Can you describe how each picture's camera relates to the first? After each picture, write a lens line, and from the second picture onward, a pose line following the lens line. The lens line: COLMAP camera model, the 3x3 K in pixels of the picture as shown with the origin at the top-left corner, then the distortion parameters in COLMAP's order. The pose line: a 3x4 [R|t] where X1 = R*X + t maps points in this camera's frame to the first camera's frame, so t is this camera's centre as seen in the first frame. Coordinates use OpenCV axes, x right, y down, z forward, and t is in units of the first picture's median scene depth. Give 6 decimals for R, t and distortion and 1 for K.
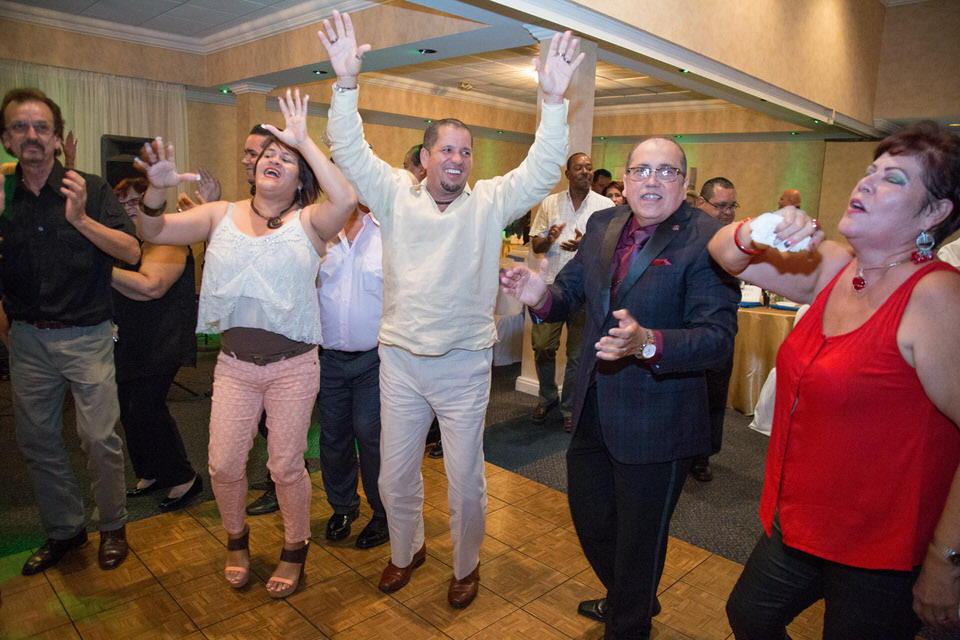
lens RADIAL K [[674.6, 0, 480.0], [0, 674.6, 320.0], [0, 0, 1]] dist [-0.071635, -0.000903]
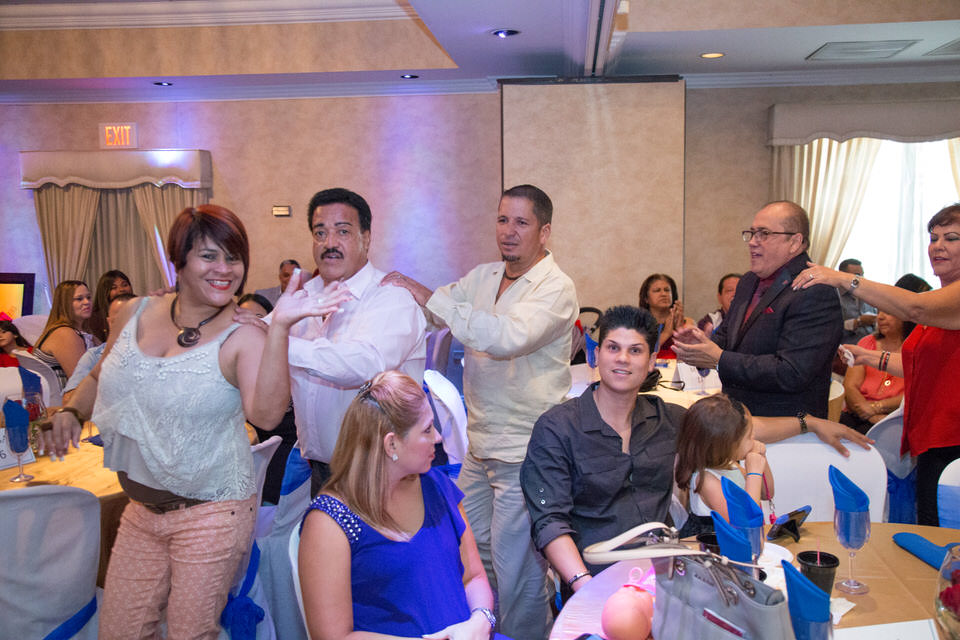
lens RADIAL K [[854.5, 0, 466.3], [0, 854.5, 320.2], [0, 0, 1]] dist [0.009061, 0.002530]
pose [[0.768415, -0.124472, 0.627730, 0.070410], [0.156707, 0.987637, 0.004011, -0.088670], [-0.620469, 0.095287, 0.778421, 0.455452]]
